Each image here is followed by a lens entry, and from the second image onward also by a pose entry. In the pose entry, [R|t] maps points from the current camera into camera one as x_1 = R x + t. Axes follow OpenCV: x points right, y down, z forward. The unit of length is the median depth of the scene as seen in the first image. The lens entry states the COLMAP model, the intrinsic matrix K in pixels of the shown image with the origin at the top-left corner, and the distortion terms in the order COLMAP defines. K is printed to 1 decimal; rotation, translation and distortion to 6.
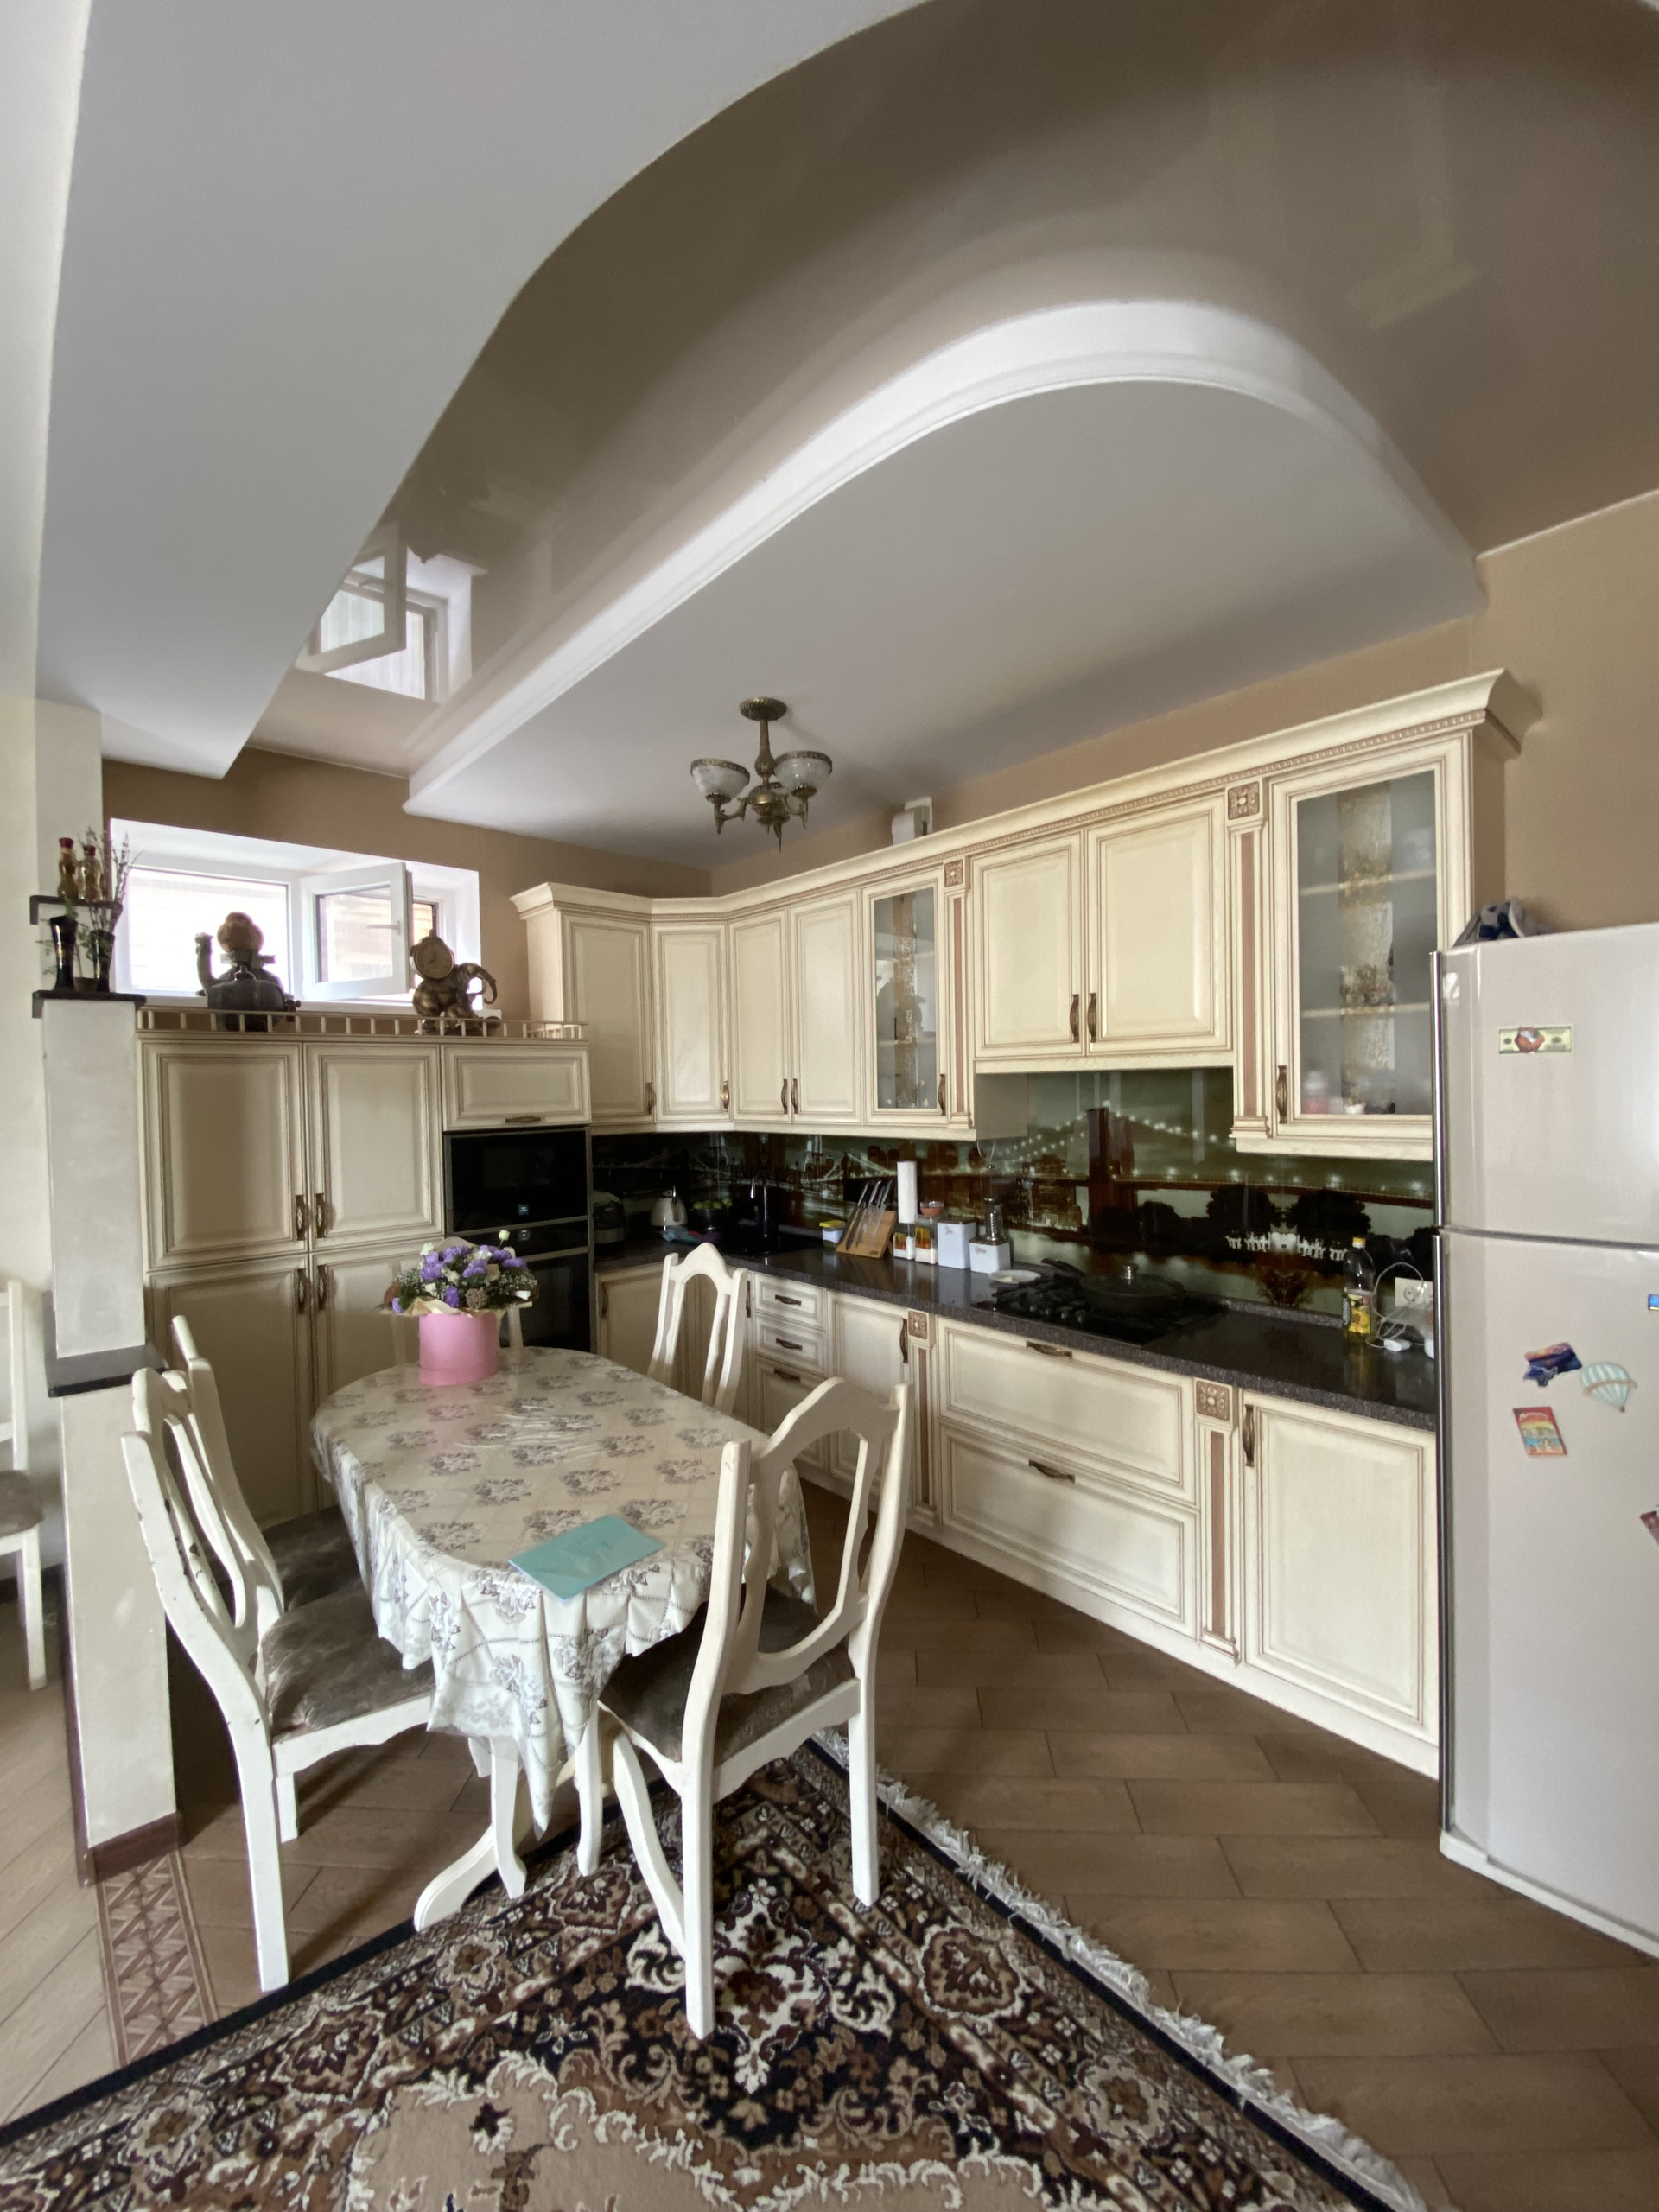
lens RADIAL K [[879.9, 0, 717.7], [0, 879.9, 1112.6], [0, 0, 1]] dist [0.065530, -0.038004]
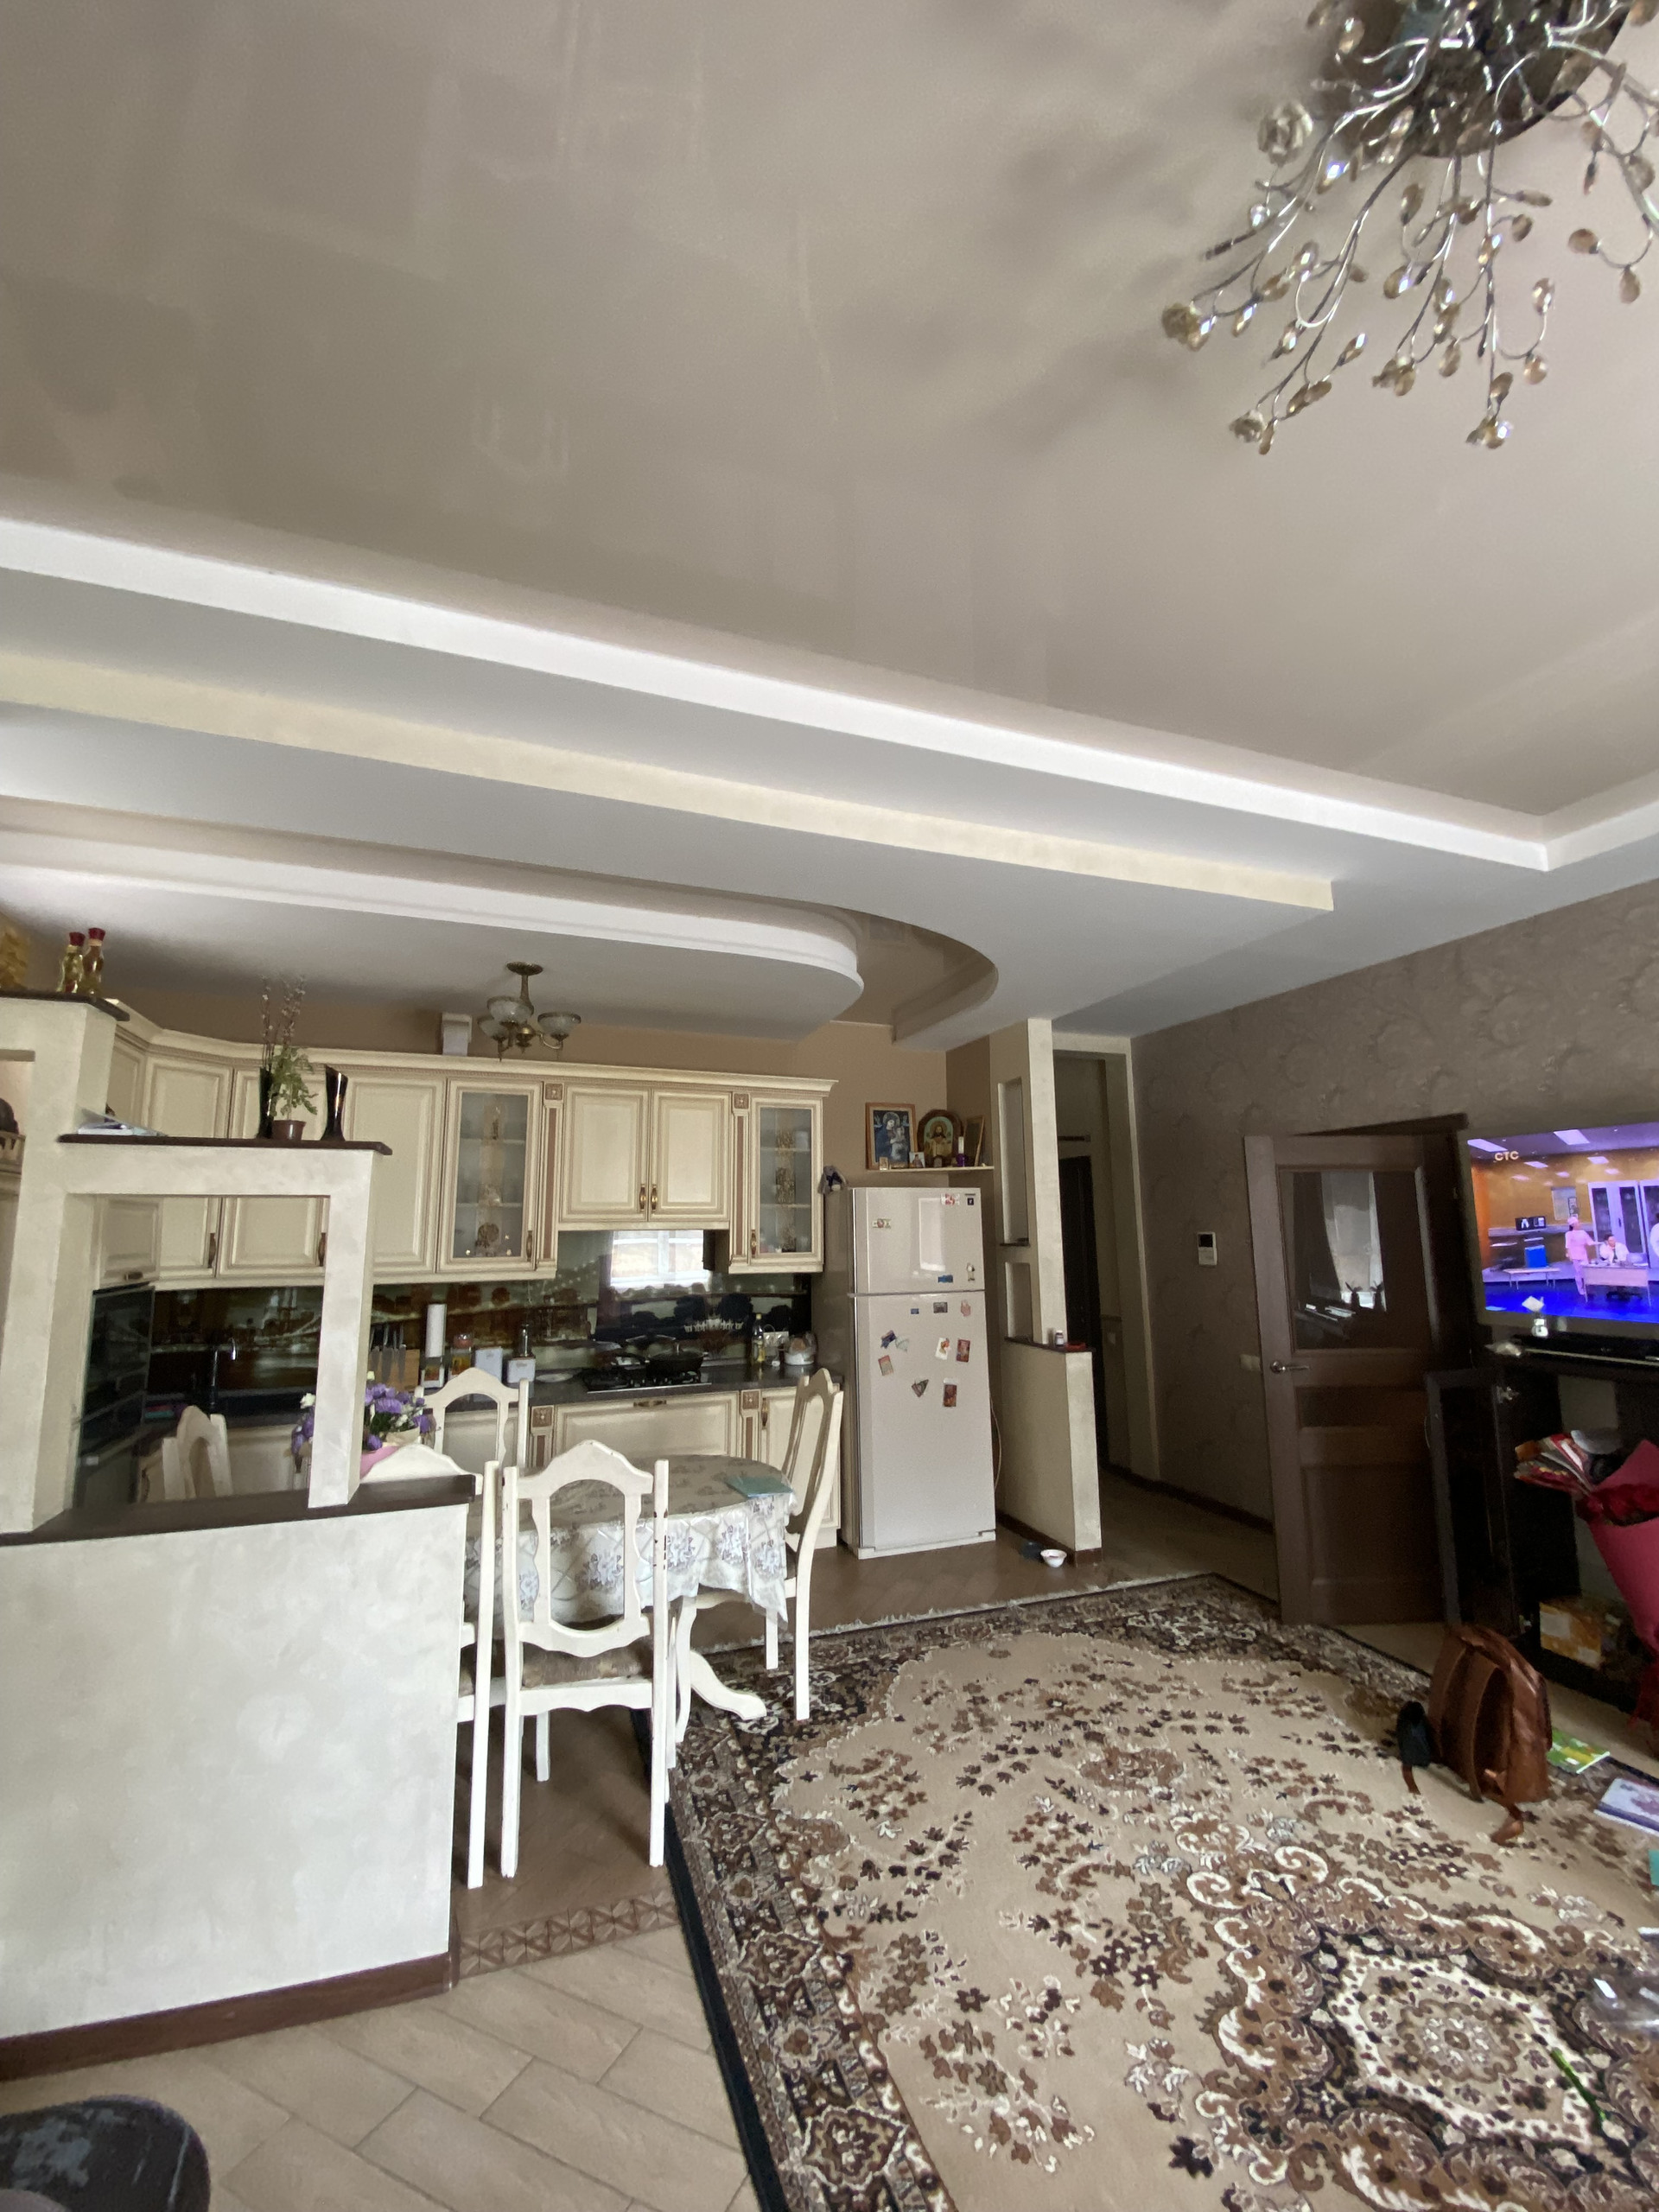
lens RADIAL K [[898.2, 0, 829.5], [0, 898.2, 1106.0], [0, 0, 1]] dist [0.019092, -0.022060]
pose [[0.360142, 0.139779, 0.922366, -1.041906], [0.027836, 0.986661, -0.160391, 0.002435], [-0.932482, 0.083438, 0.351447, 0.070428]]
